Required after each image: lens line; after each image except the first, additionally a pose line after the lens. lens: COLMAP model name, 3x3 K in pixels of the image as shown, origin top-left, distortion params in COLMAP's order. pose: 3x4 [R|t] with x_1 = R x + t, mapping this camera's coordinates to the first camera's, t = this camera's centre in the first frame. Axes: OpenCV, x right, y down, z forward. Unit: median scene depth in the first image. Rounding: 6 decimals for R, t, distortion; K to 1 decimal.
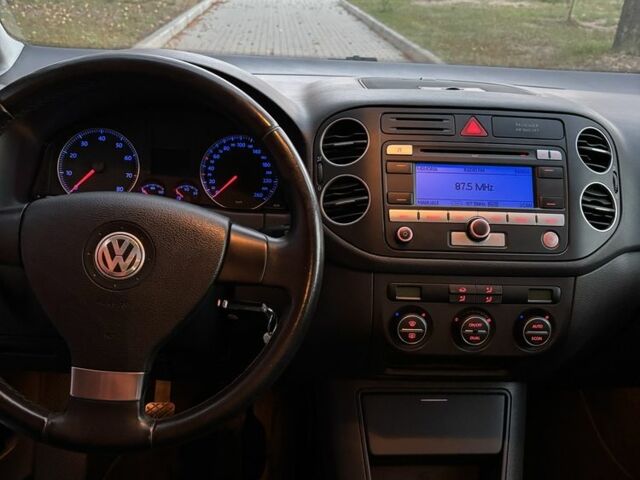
lens RADIAL K [[672.8, 0, 320.0], [0, 672.8, 240.0], [0, 0, 1]] dist [0.177192, -0.481490]
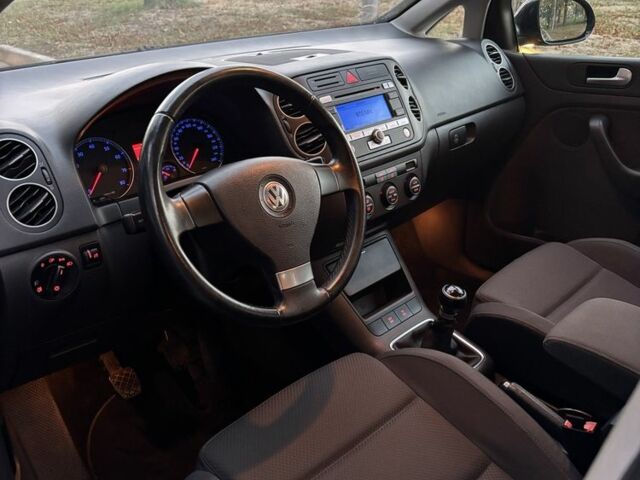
lens RADIAL K [[662.8, 0, 320.0], [0, 662.8, 240.0], [0, 0, 1]] dist [0.110818, -0.149948]
pose [[0.745799, -0.326674, 0.580575, -0.758587], [0.290389, 0.943773, 0.158007, -0.063219], [-0.599548, 0.050751, 0.798728, -0.174340]]
